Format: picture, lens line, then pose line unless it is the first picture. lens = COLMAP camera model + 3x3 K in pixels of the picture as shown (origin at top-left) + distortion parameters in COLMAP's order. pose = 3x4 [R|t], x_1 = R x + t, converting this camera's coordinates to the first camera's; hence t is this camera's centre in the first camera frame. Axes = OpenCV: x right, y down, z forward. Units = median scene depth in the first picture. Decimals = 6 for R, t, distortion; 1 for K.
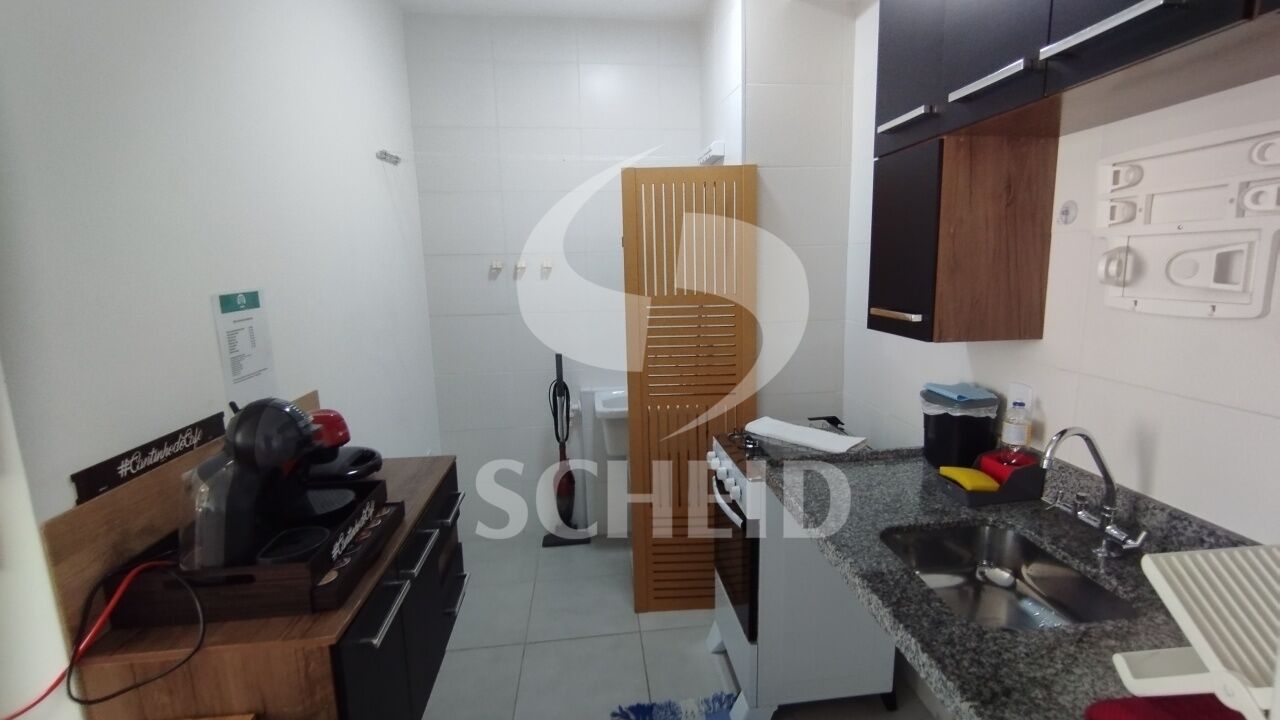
lens RADIAL K [[585.1, 0, 664.5], [0, 585.1, 364.3], [0, 0, 1]] dist [0.002214, -0.005502]
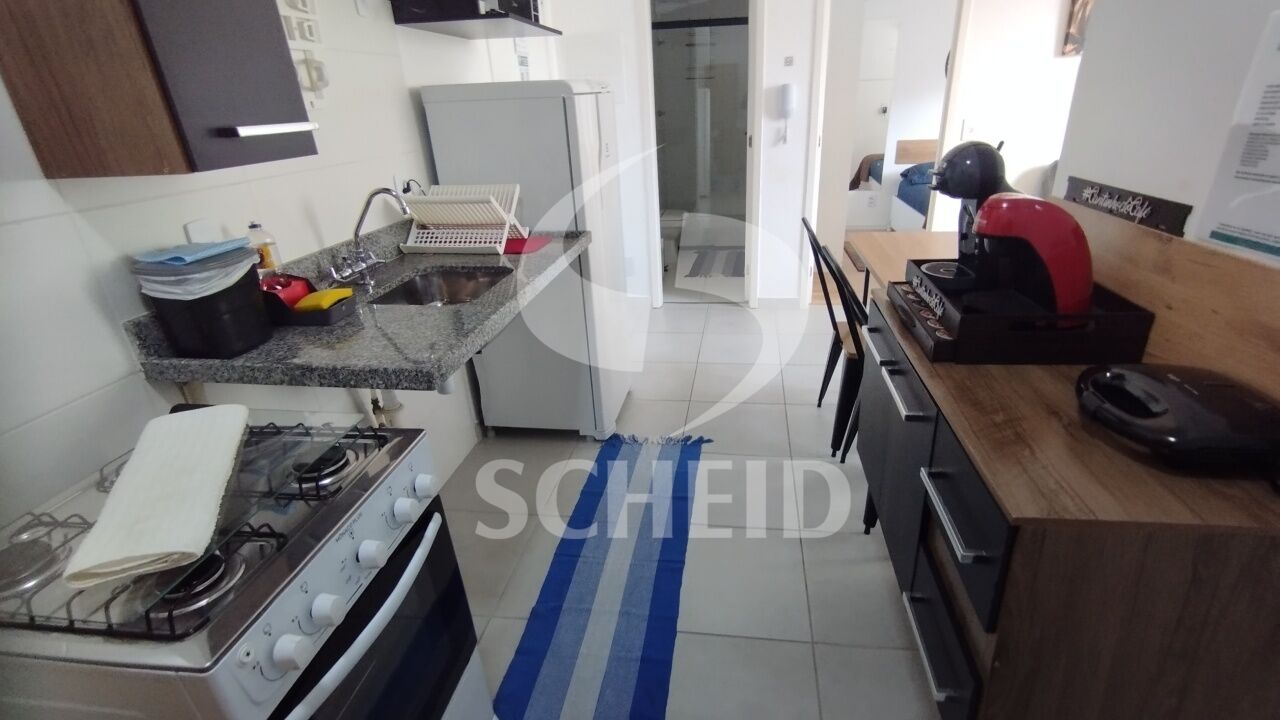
lens RADIAL K [[585.1, 0, 664.5], [0, 585.1, 364.3], [0, 0, 1]] dist [0.002214, -0.005502]
pose [[-0.963704, -0.050372, 0.262176, -0.313719], [0.105880, 0.829392, 0.548543, -0.203087], [-0.245078, 0.556392, -0.793955, 1.716436]]
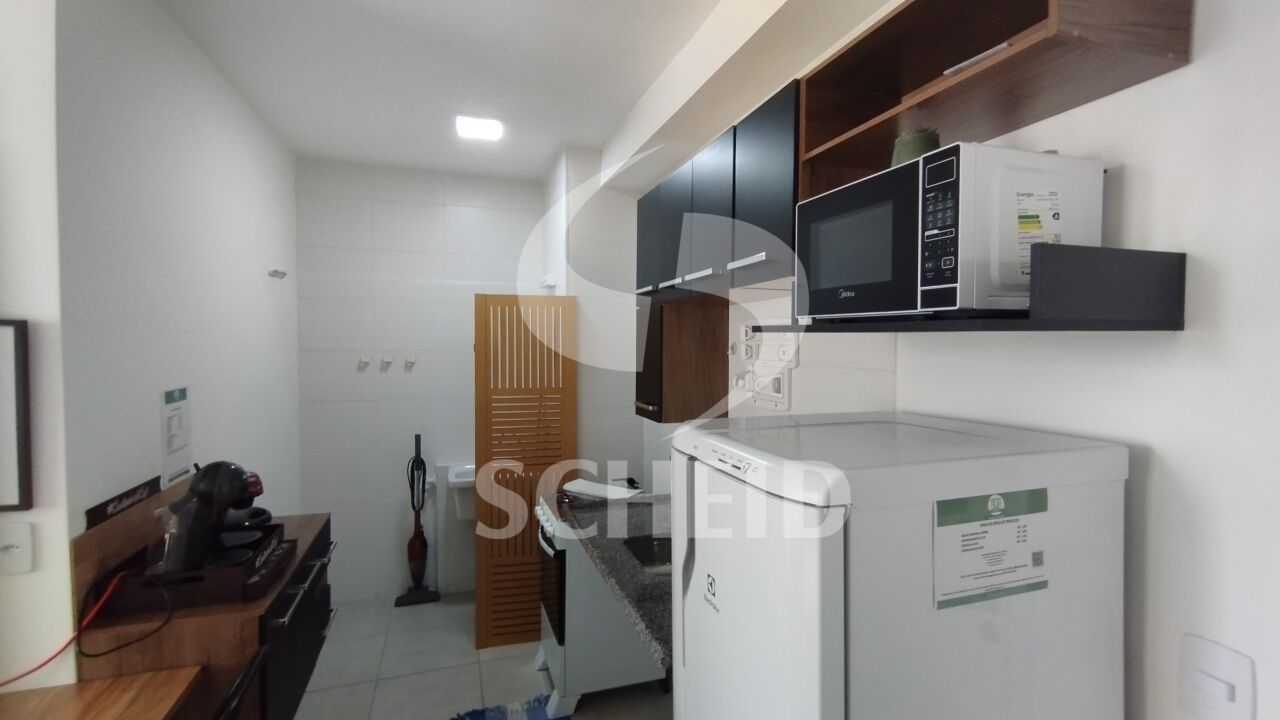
lens RADIAL K [[585.1, 0, 664.5], [0, 585.1, 364.3], [0, 0, 1]] dist [0.002214, -0.005502]
pose [[0.975602, 0.018096, 0.218802, 0.098477], [0.012618, 0.990329, -0.138167, 0.025341], [-0.219186, 0.137557, 0.965938, -0.604684]]
